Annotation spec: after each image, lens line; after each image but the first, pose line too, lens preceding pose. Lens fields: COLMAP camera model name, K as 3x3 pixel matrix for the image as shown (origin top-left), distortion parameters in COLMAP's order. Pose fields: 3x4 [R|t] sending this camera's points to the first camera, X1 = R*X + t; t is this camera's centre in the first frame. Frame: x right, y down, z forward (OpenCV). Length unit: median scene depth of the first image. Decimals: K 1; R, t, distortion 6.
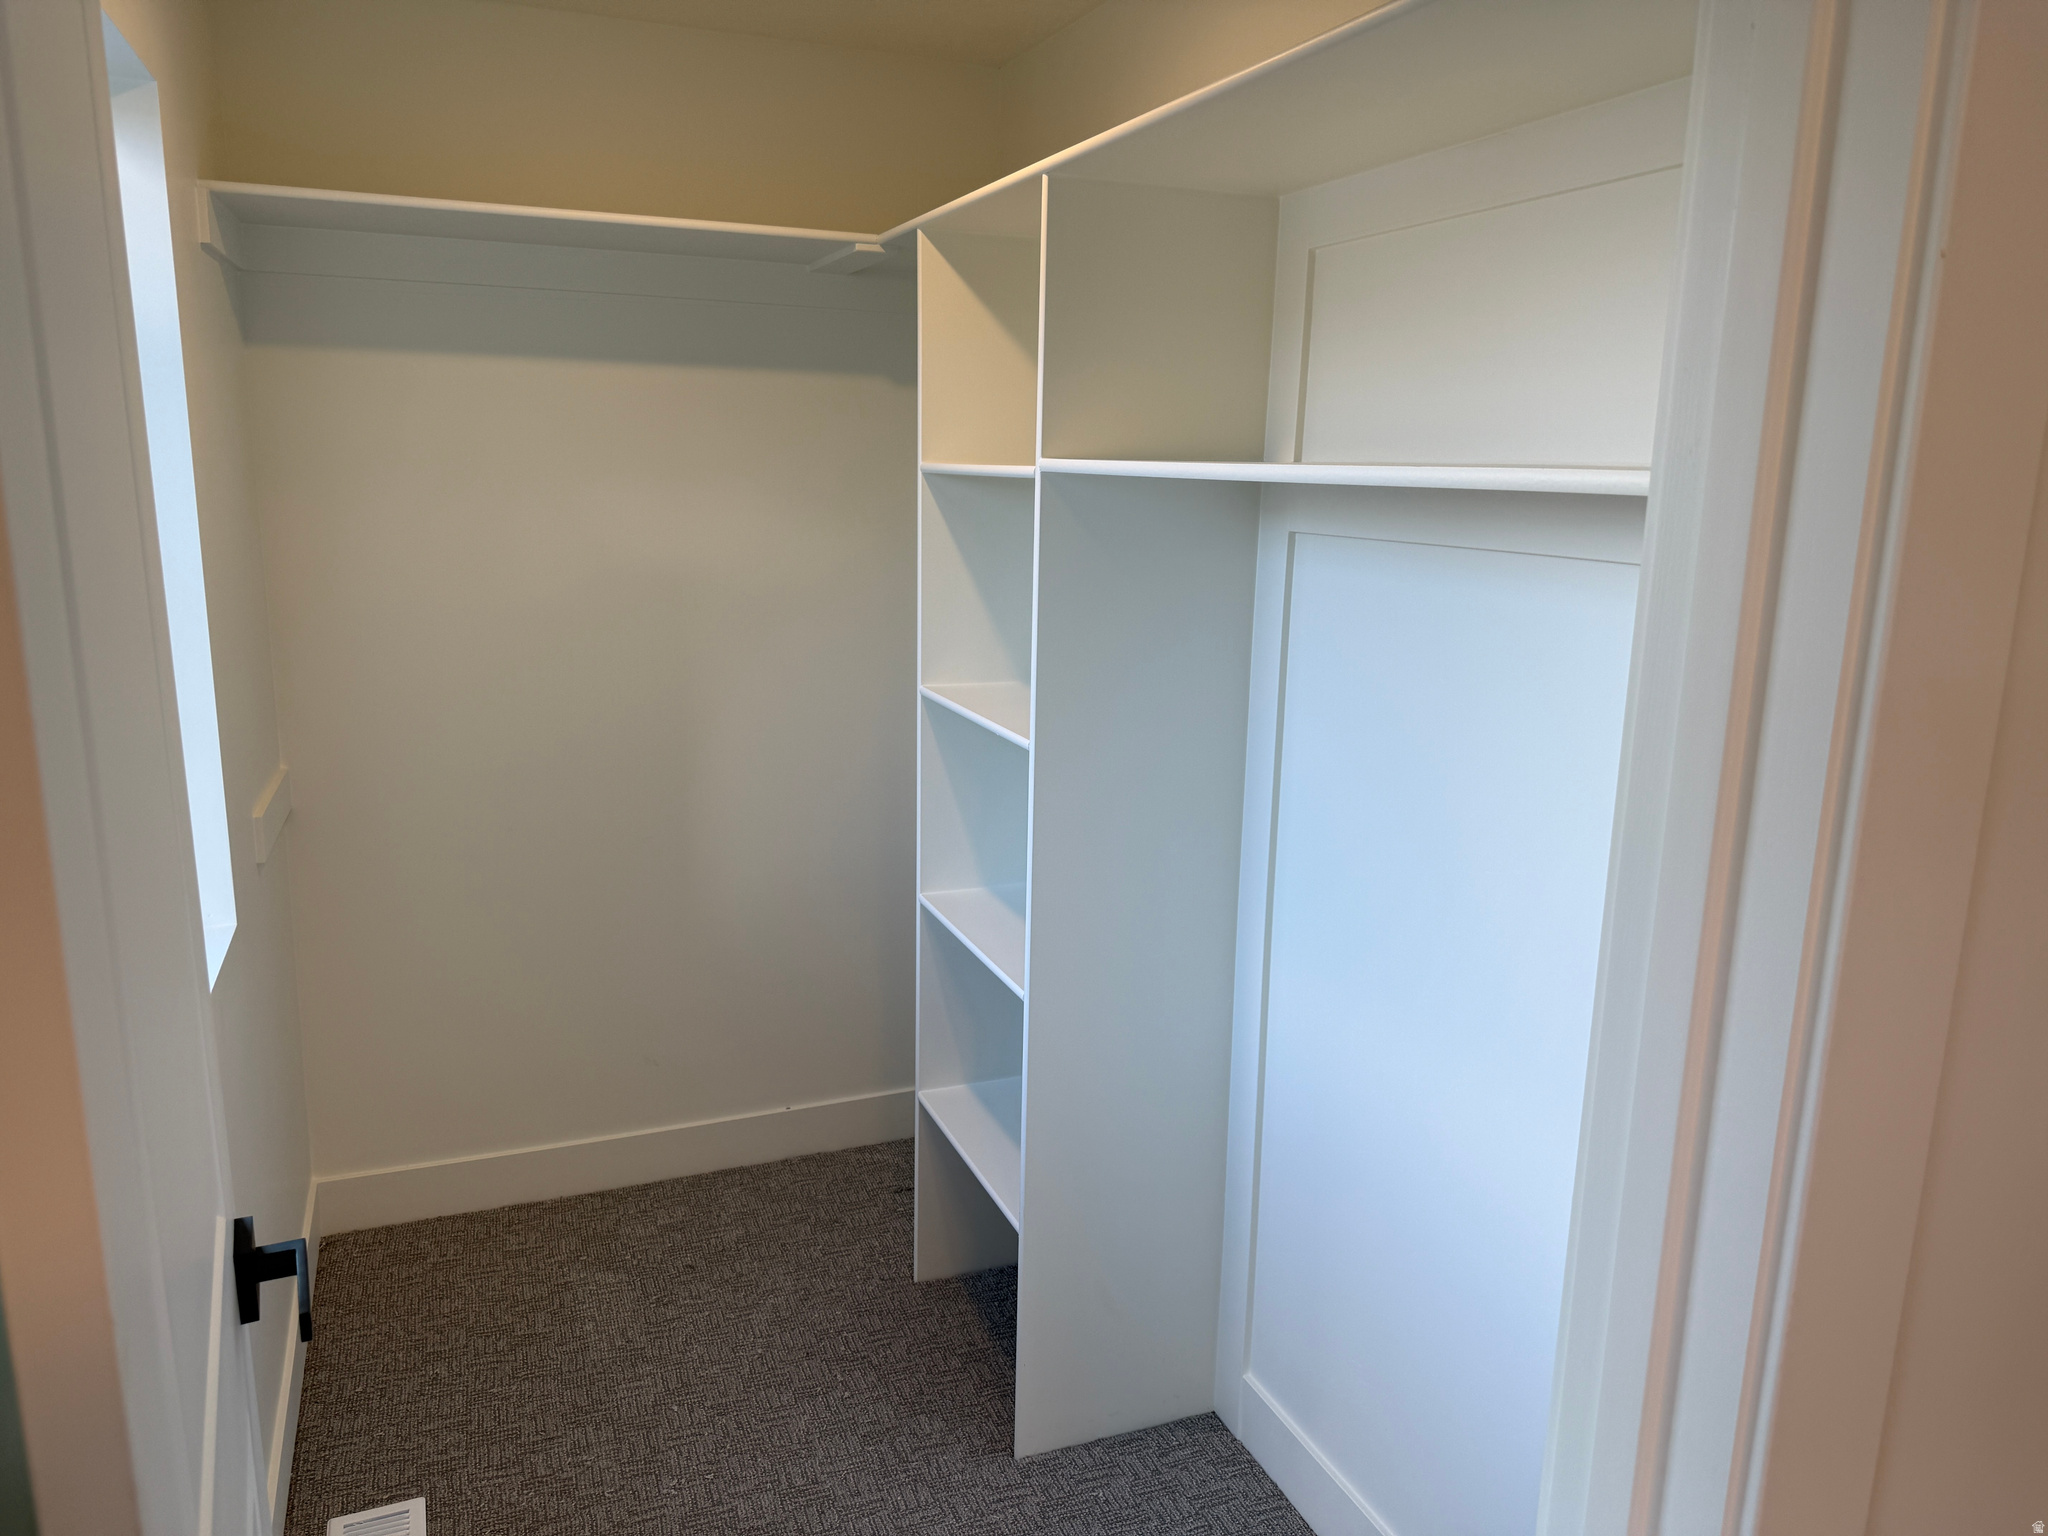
lens RADIAL K [[1452.3, 0, 1022.4], [0, 1452.3, 761.8], [0, 0, 1]] dist [0.041754, -0.056142]
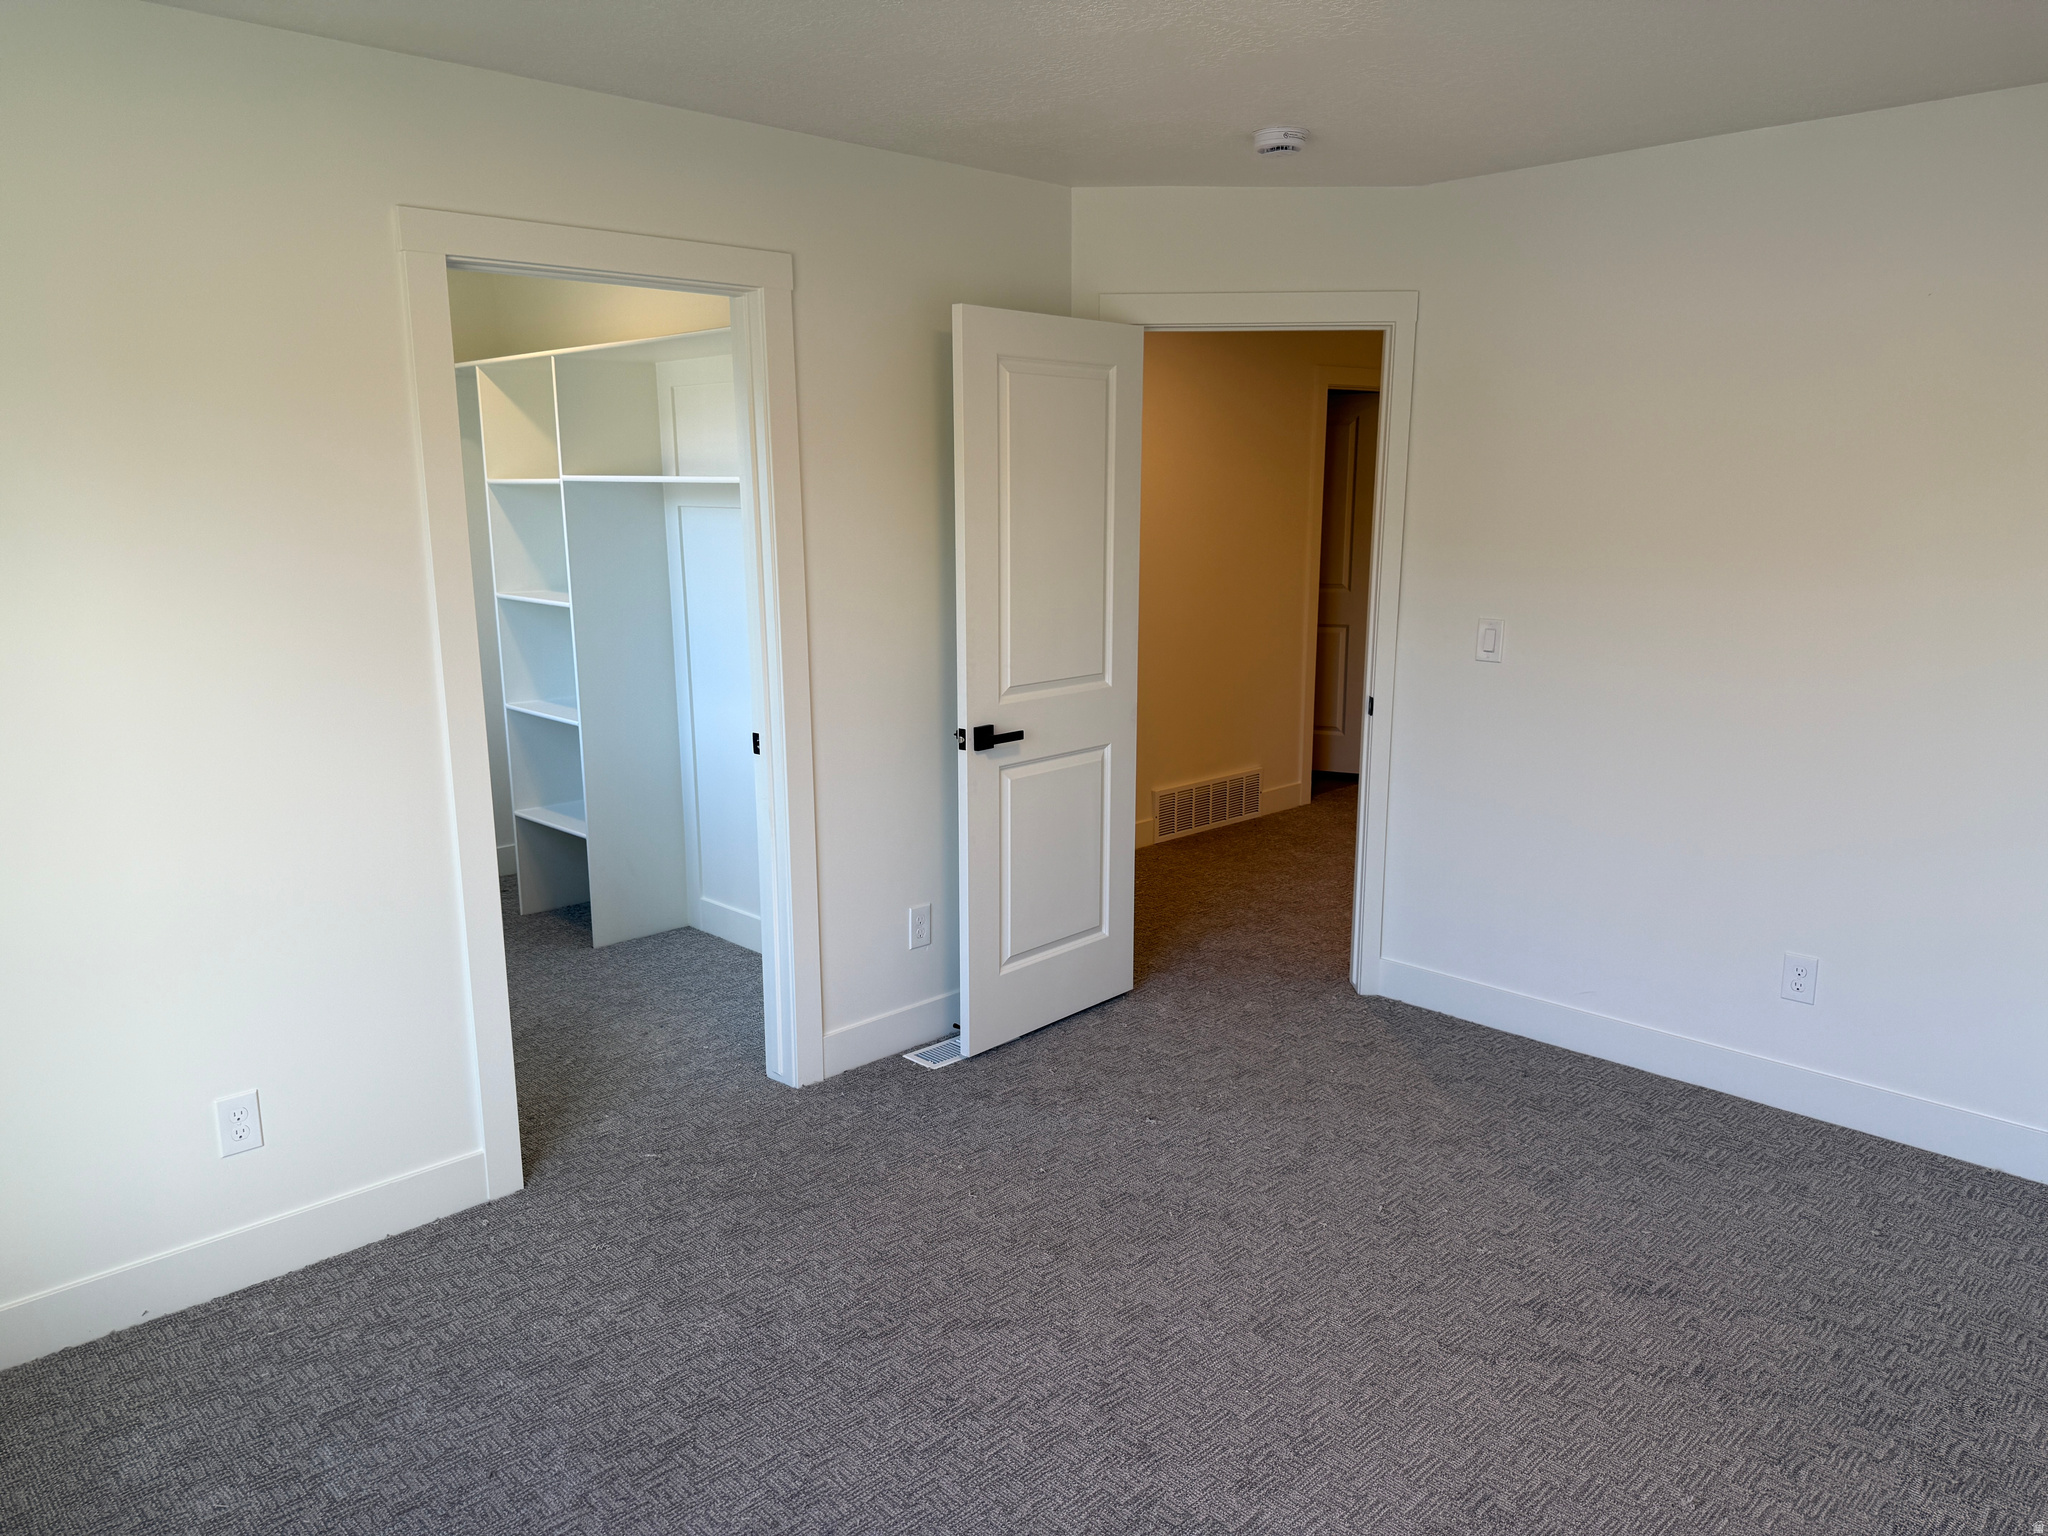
lens RADIAL K [[1452.3, 0, 1022.4], [0, 1452.3, 761.8], [0, 0, 1]] dist [0.041754, -0.056142]
pose [[0.909382, -0.111653, 0.400696, -0.278967], [0.113039, 0.993384, 0.020261, 0.254331], [-0.400308, 0.026869, 0.915987, -1.280892]]
